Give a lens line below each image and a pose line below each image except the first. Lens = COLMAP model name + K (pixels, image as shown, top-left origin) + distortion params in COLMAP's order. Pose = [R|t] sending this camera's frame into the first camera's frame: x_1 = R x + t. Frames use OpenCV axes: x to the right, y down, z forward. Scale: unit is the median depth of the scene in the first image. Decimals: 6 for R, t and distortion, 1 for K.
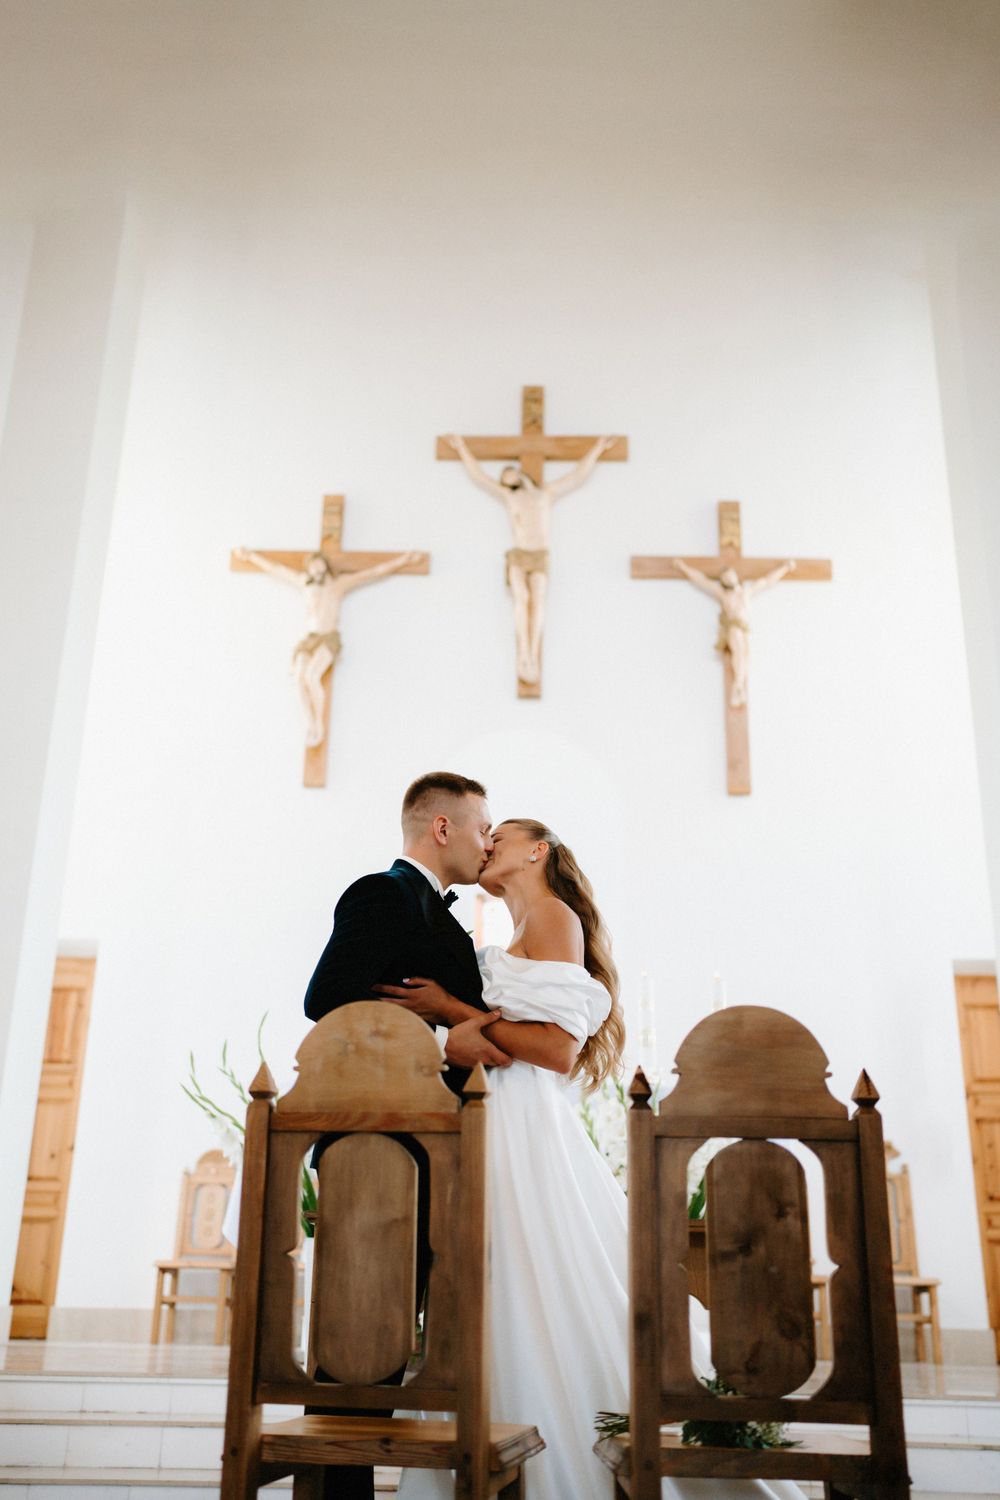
lens RADIAL K [[1481.4, 0, 481.4], [0, 1481.4, 755.3], [0, 0, 1]] dist [-0.011117, 0.008114]
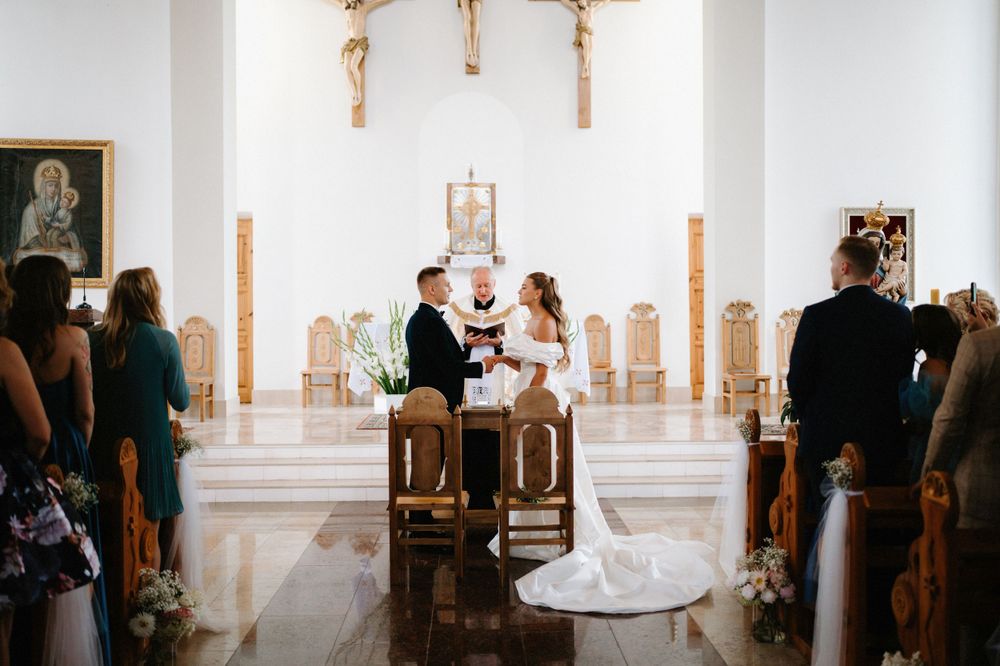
lens RADIAL K [[1006.1, 0, 500.0], [0, 1006.1, 333.0], [0, 0, 1]] dist [-0.003107, 0.005898]
pose [[0.998475, -0.028641, 0.047205, -0.001922], [0.008889, 0.927174, 0.374526, -0.211746], [-0.054494, -0.373535, 0.926014, -0.283529]]
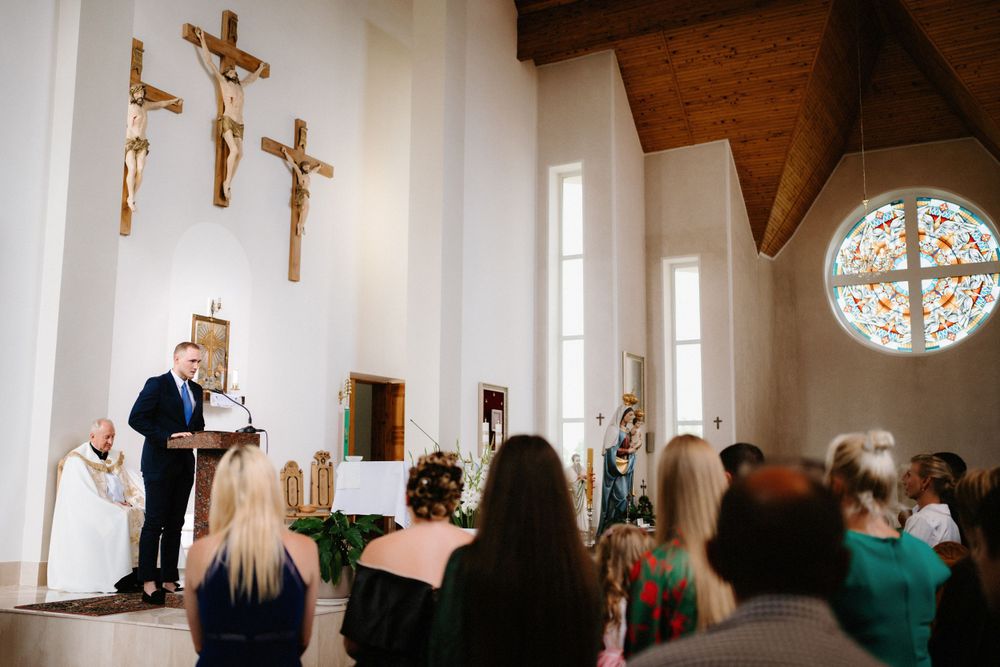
lens RADIAL K [[1006.1, 0, 500.0], [0, 1006.1, 333.5], [0, 0, 1]] dist [-0.003107, 0.005898]
pose [[0.471062, 0.109162, 0.875320, -0.864500], [-0.312091, 0.948755, 0.049634, -0.060140], [-0.825046, -0.296560, 0.480990, 0.098639]]
